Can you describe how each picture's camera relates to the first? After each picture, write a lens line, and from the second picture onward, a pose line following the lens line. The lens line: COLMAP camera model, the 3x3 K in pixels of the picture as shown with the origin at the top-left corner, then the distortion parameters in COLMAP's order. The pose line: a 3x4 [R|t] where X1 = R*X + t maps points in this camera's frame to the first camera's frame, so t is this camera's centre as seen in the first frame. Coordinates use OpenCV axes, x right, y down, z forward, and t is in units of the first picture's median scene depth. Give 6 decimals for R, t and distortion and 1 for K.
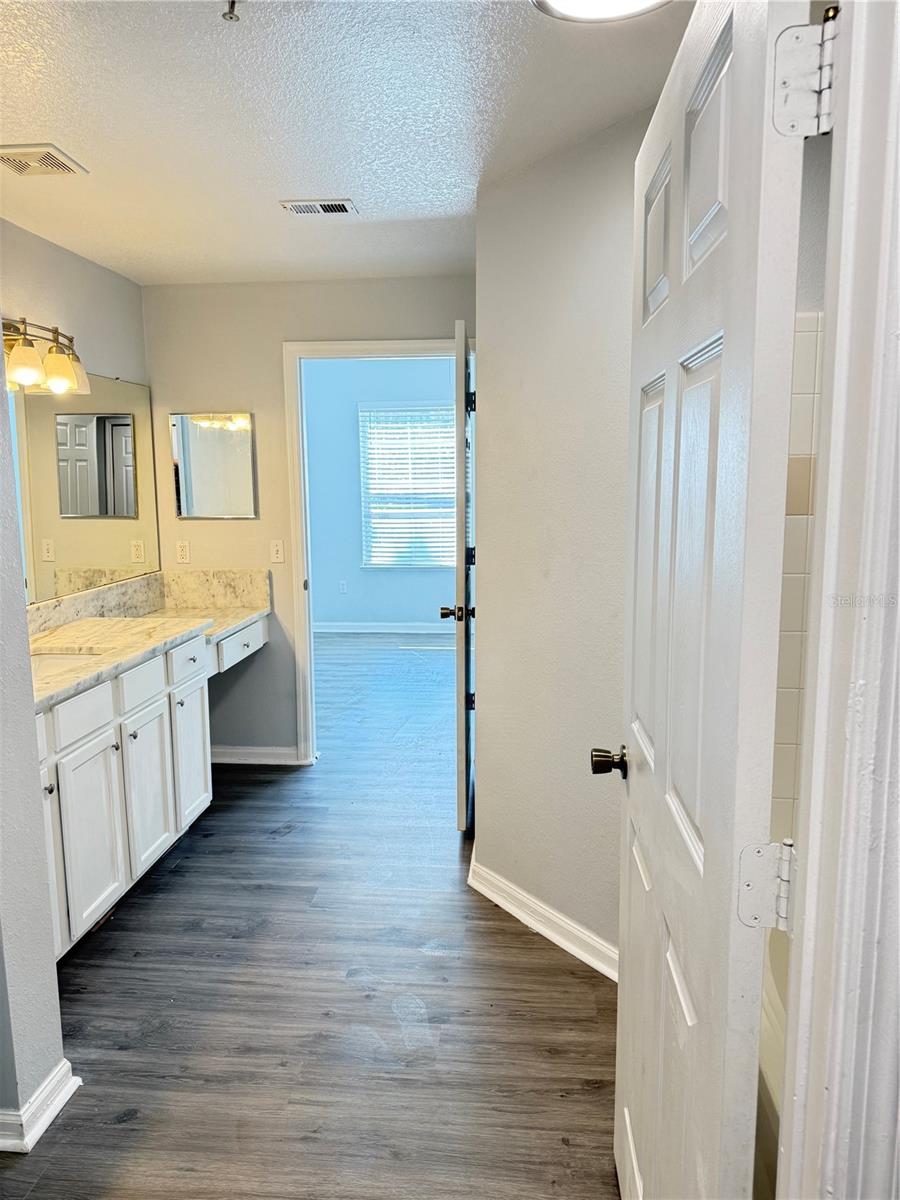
lens RADIAL K [[839.9, 0, 453.6], [0, 839.9, 602.9], [0, 0, 1]] dist [0.064803, -0.073319]
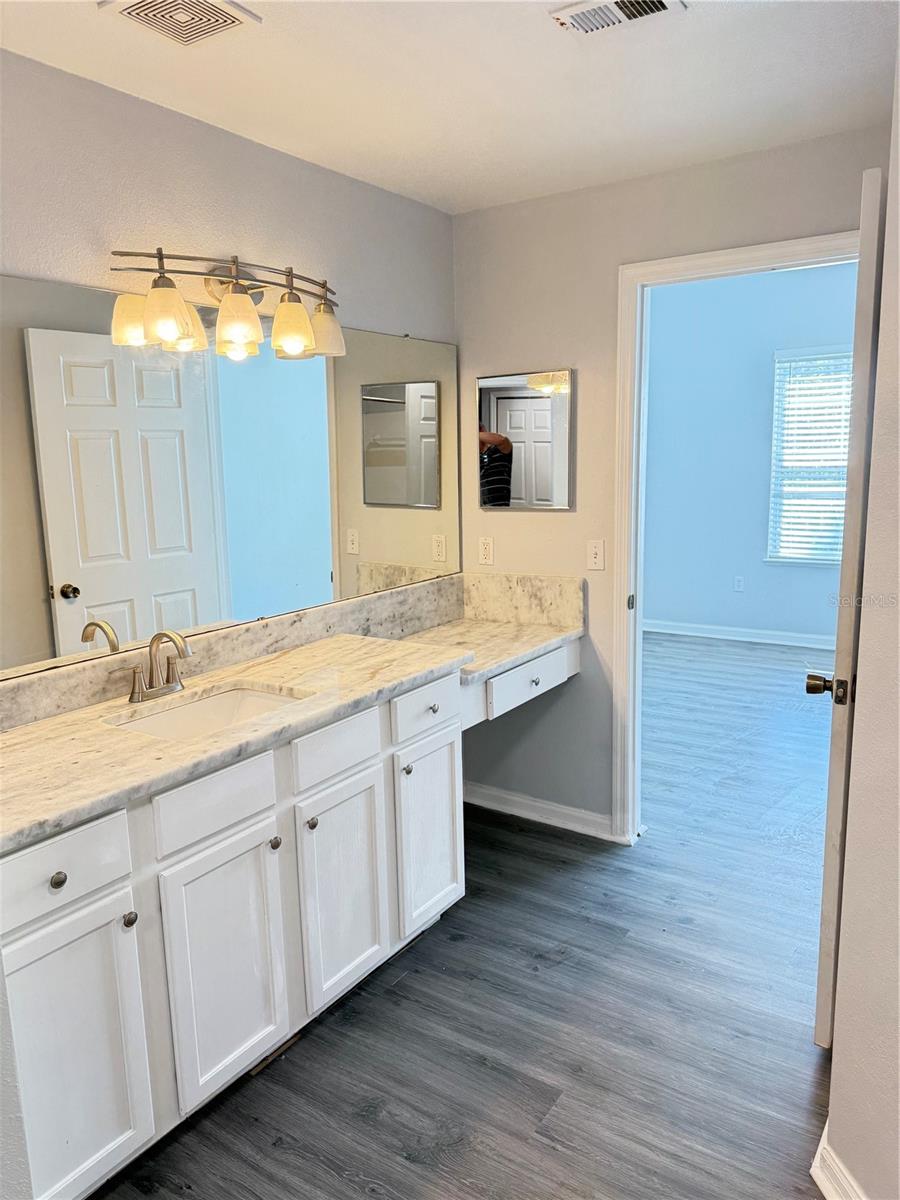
lens RADIAL K [[839.9, 0, 446.0], [0, 839.9, 597.7], [0, 0, 1]] dist [0.064803, -0.073319]
pose [[0.869333, 0.066725, -0.489702, 0.043880], [-0.052116, 0.997696, 0.043425, -0.051283], [0.491471, -0.012230, 0.870808, 0.304238]]
